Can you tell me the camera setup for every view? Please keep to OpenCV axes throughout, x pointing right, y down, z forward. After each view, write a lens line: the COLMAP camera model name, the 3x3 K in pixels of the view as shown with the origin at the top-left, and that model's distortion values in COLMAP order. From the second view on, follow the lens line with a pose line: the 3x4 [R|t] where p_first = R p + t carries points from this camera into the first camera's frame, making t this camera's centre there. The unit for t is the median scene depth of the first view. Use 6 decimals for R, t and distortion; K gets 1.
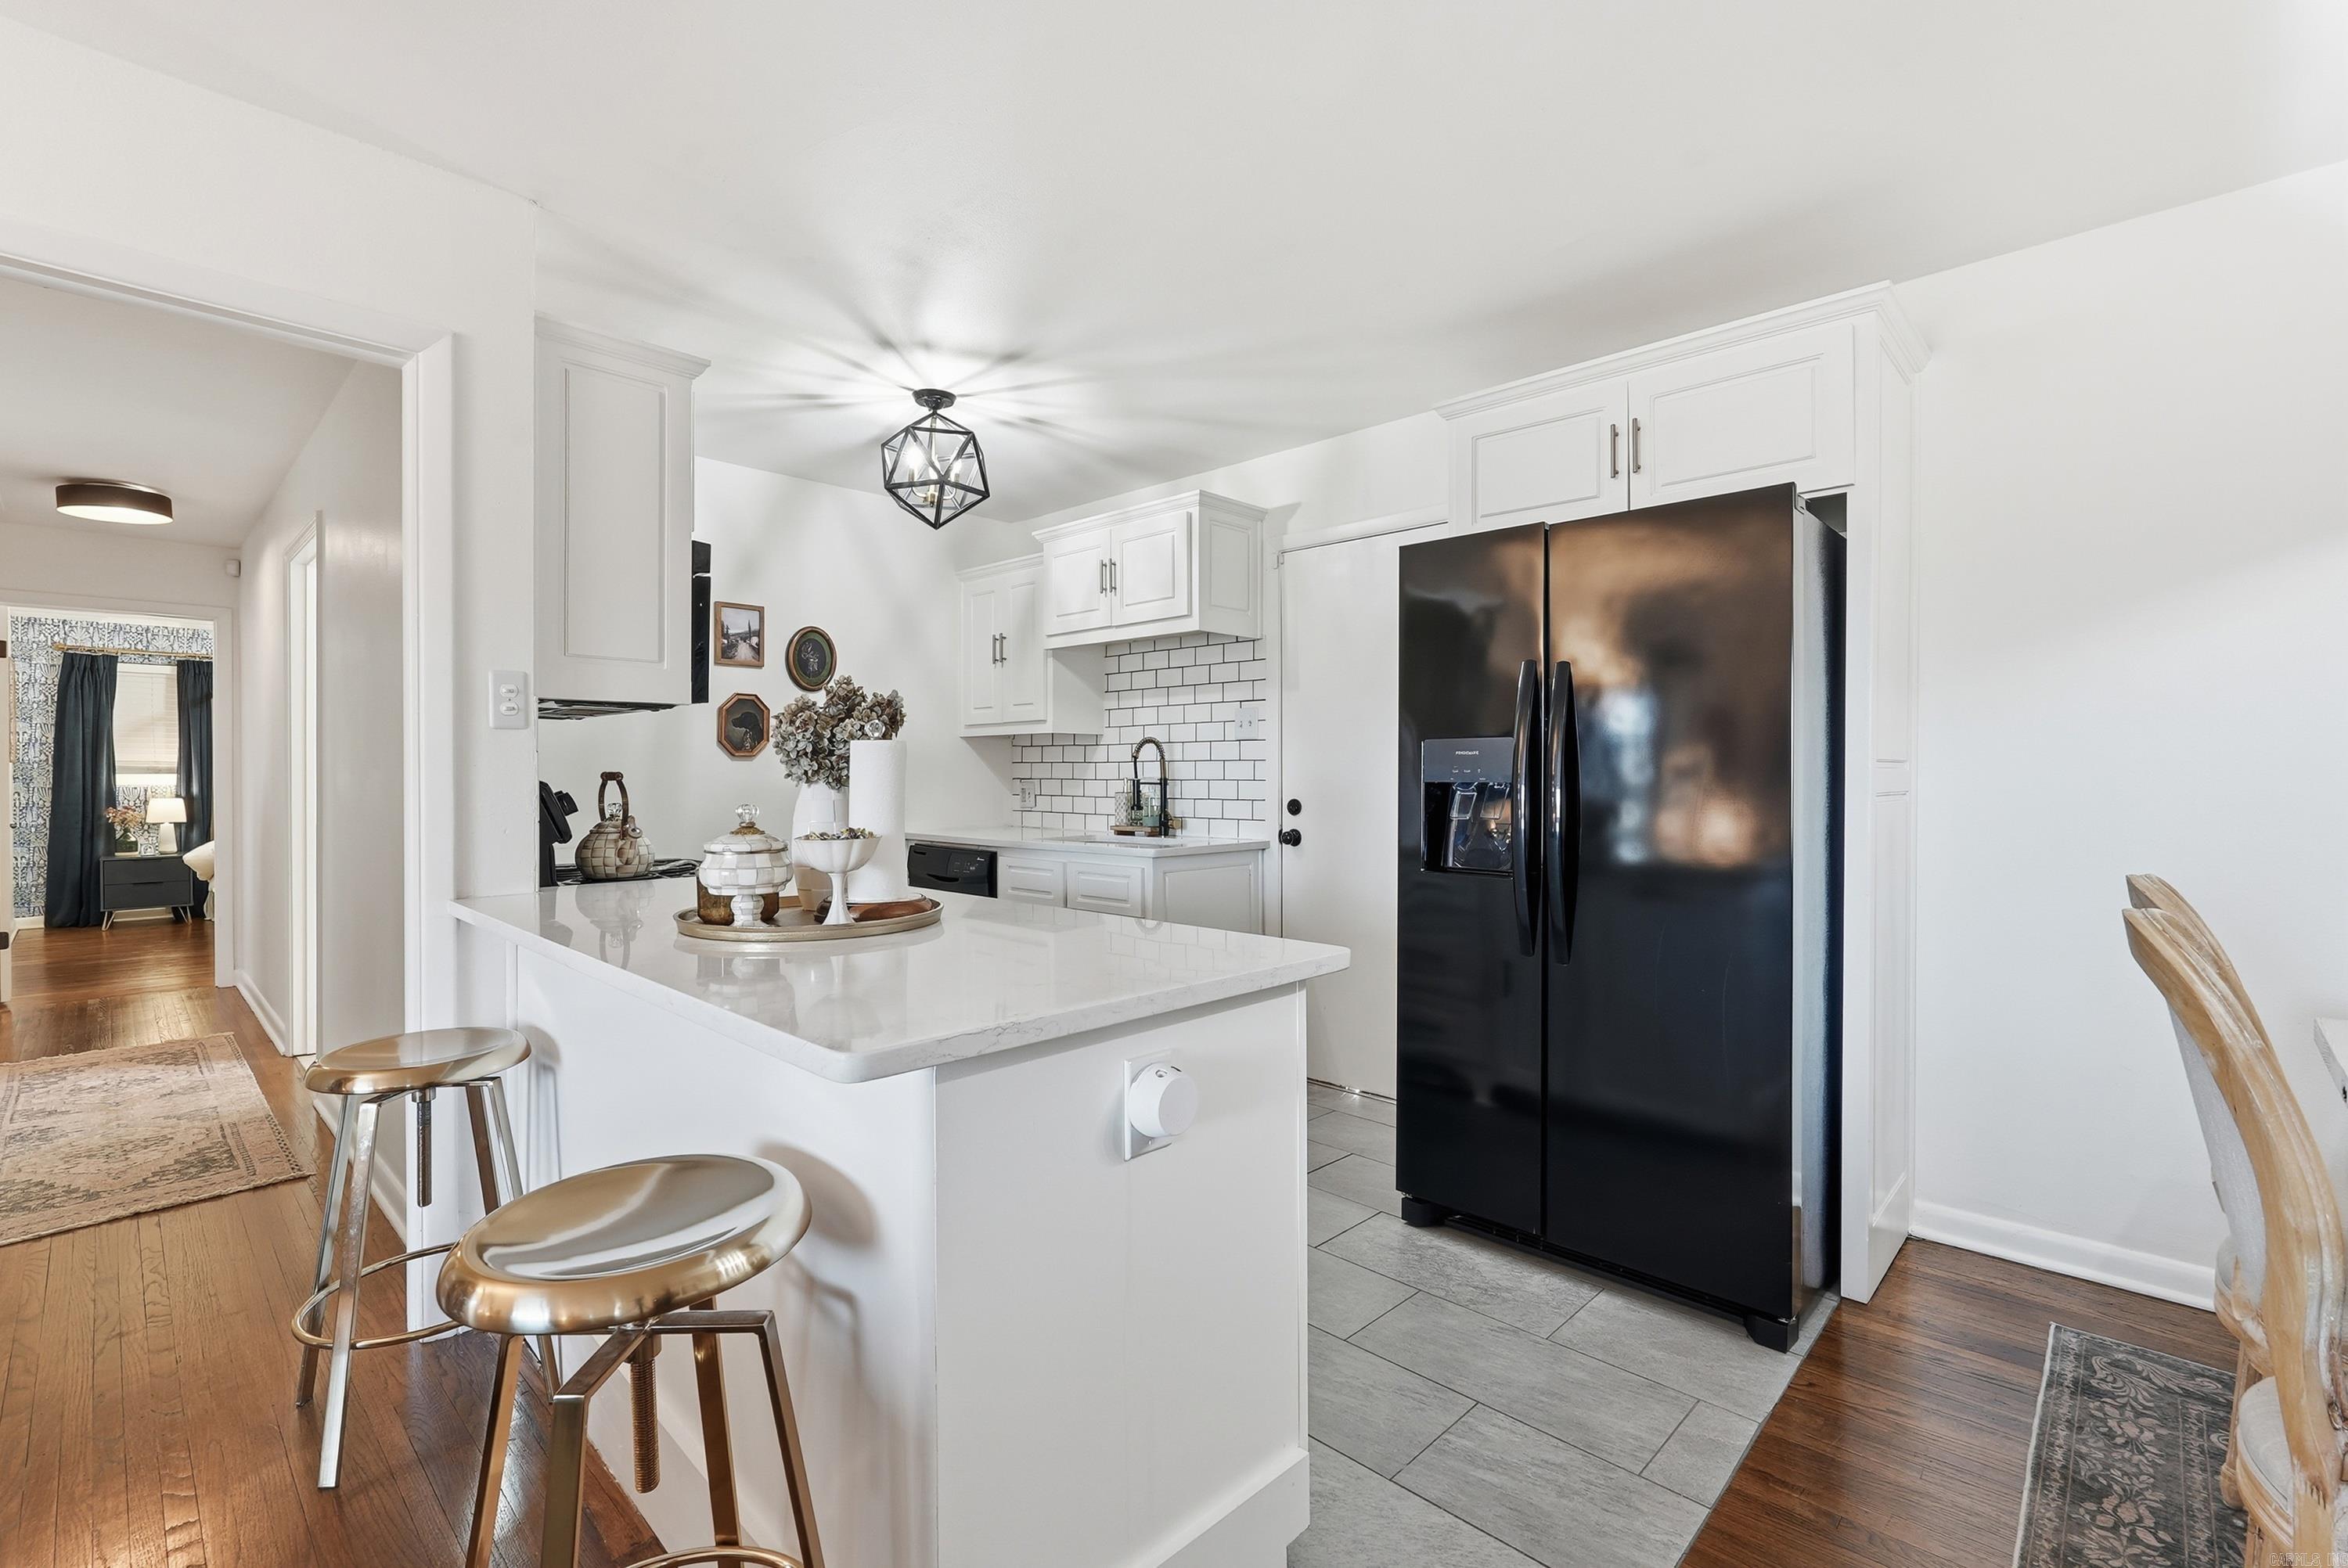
lens RADIAL K [[1057.7, 0, 1174.0], [0, 1057.7, 784.0], [0, 0, 1]] dist [-0.014808, 0.008618]
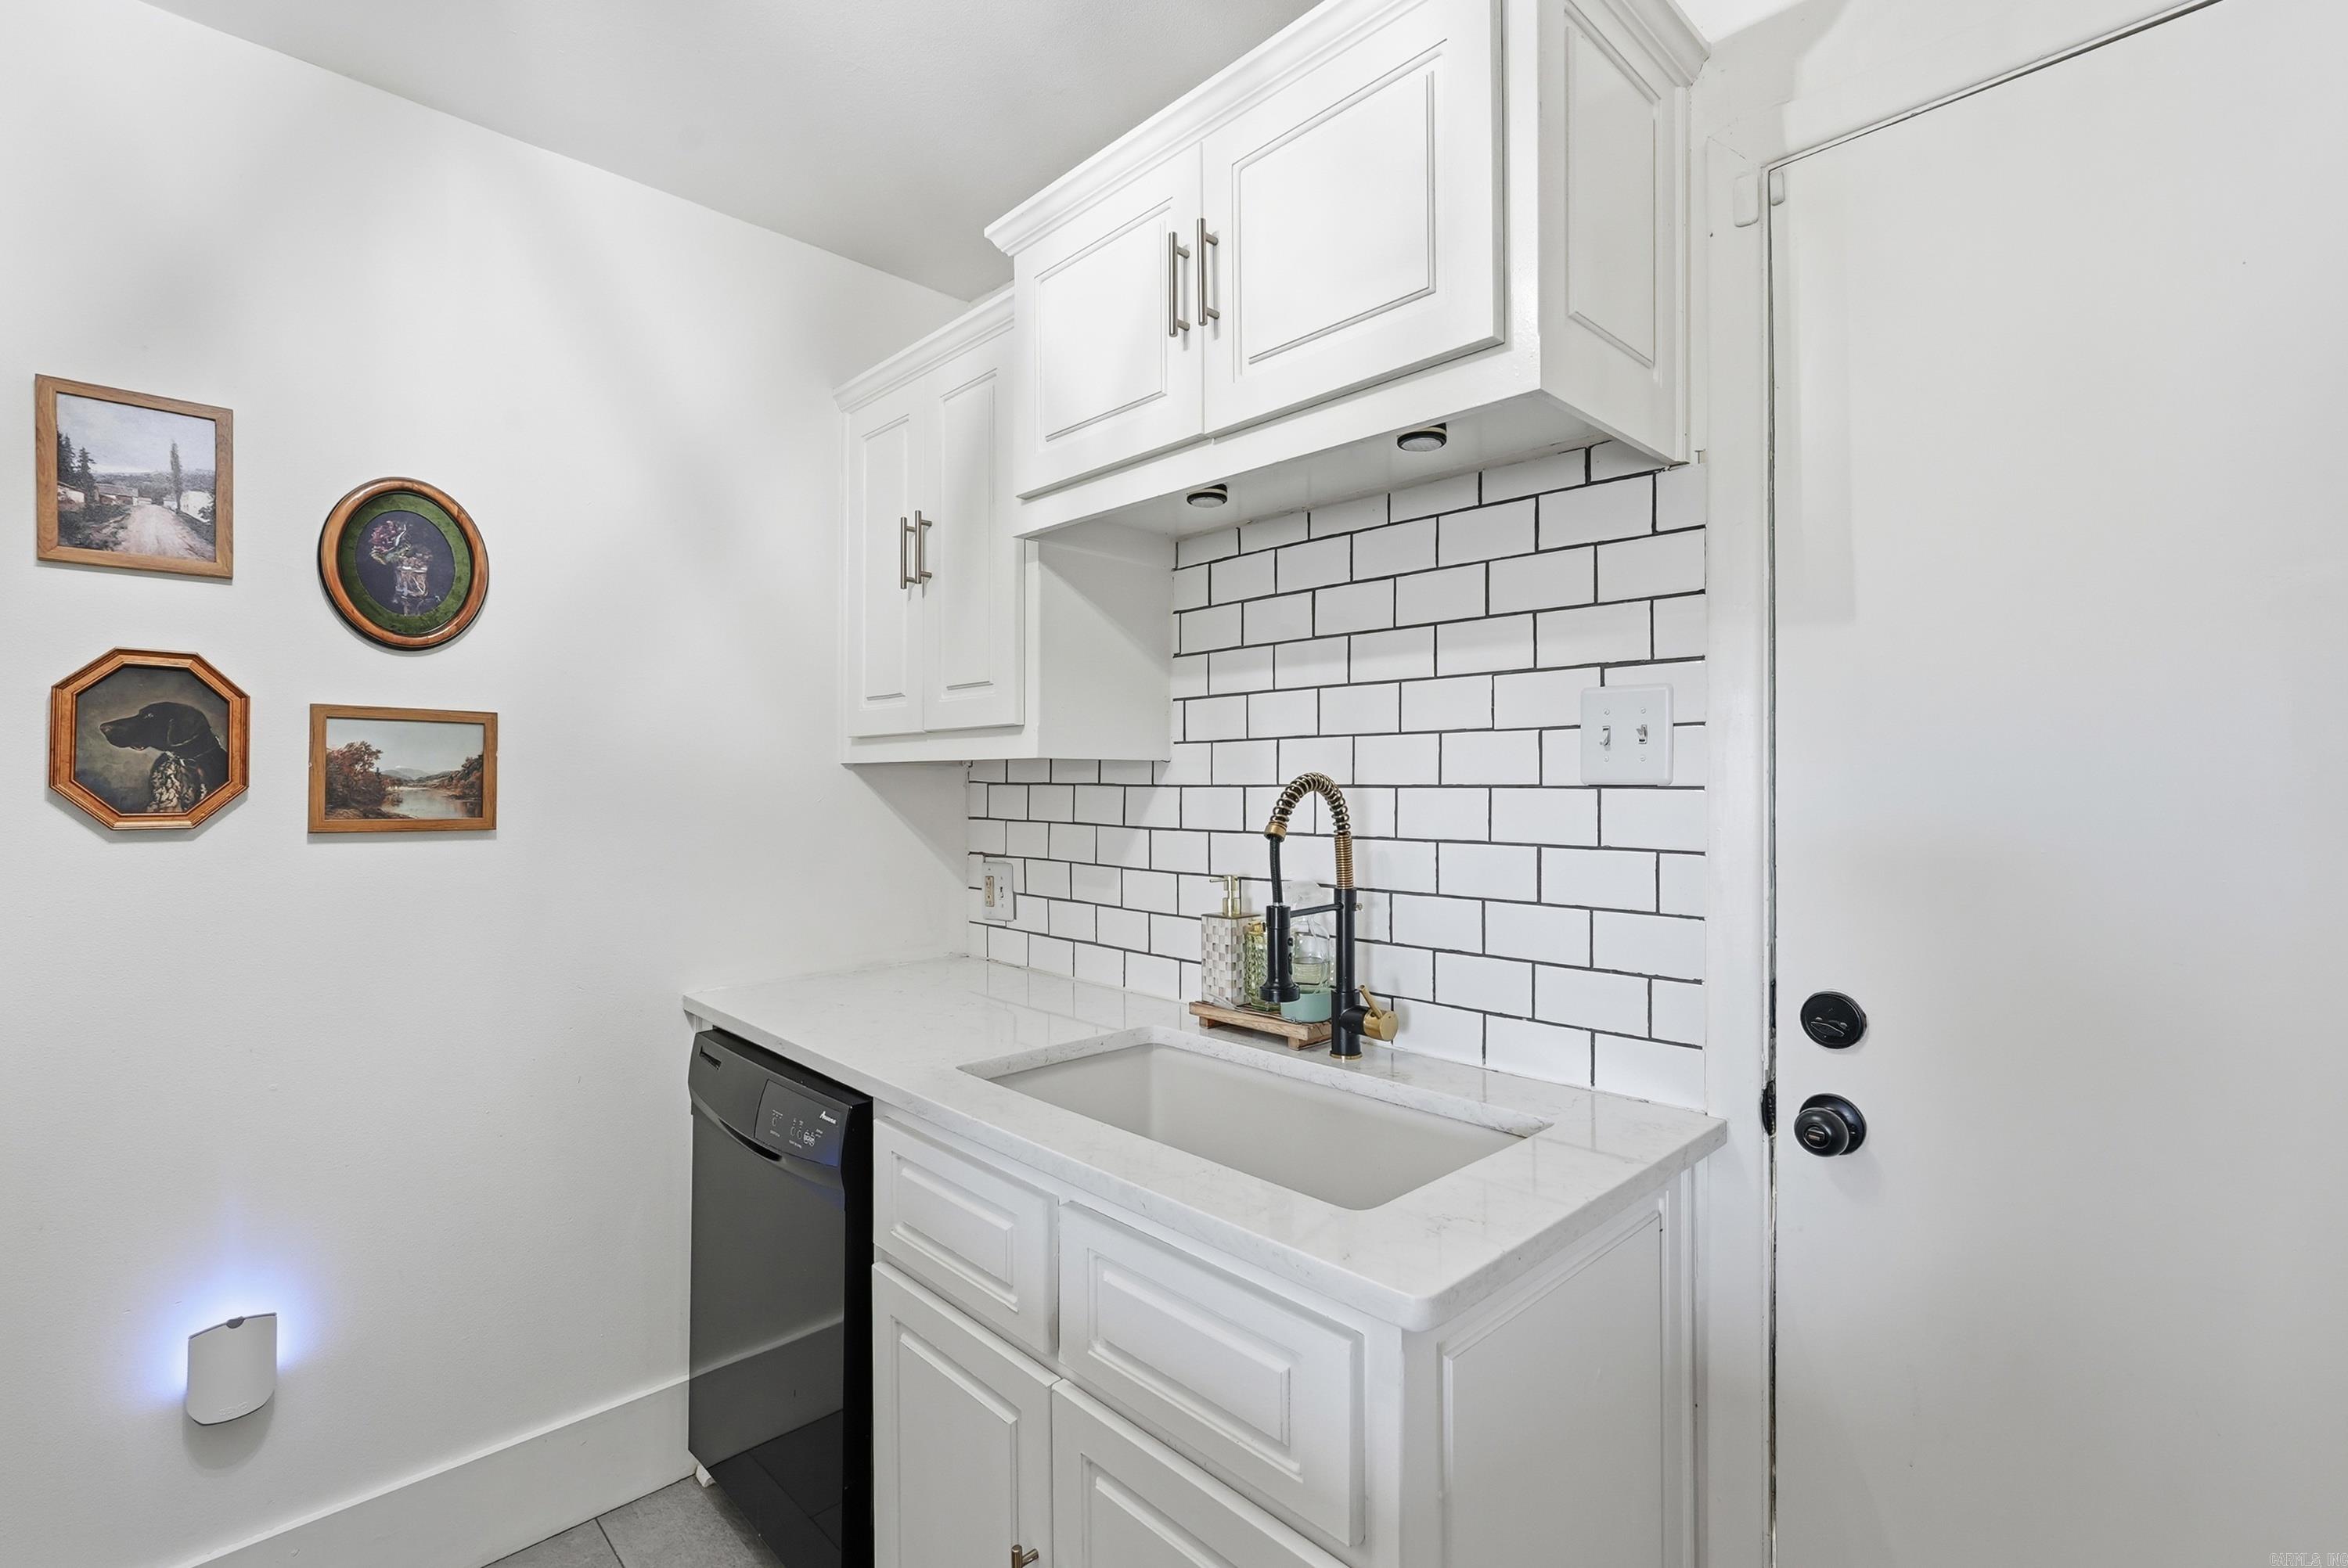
lens RADIAL K [[1049.6, 0, 1178.3], [0, 1049.6, 780.7], [0, 0, 1]] dist [-0.011942, -0.000135]
pose [[0.999235, 0.000807, -0.039089, -0.053648], [-0.001220, 0.999944, -0.010553, -0.039276], [0.039079, 0.010593, 0.999180, 0.673169]]
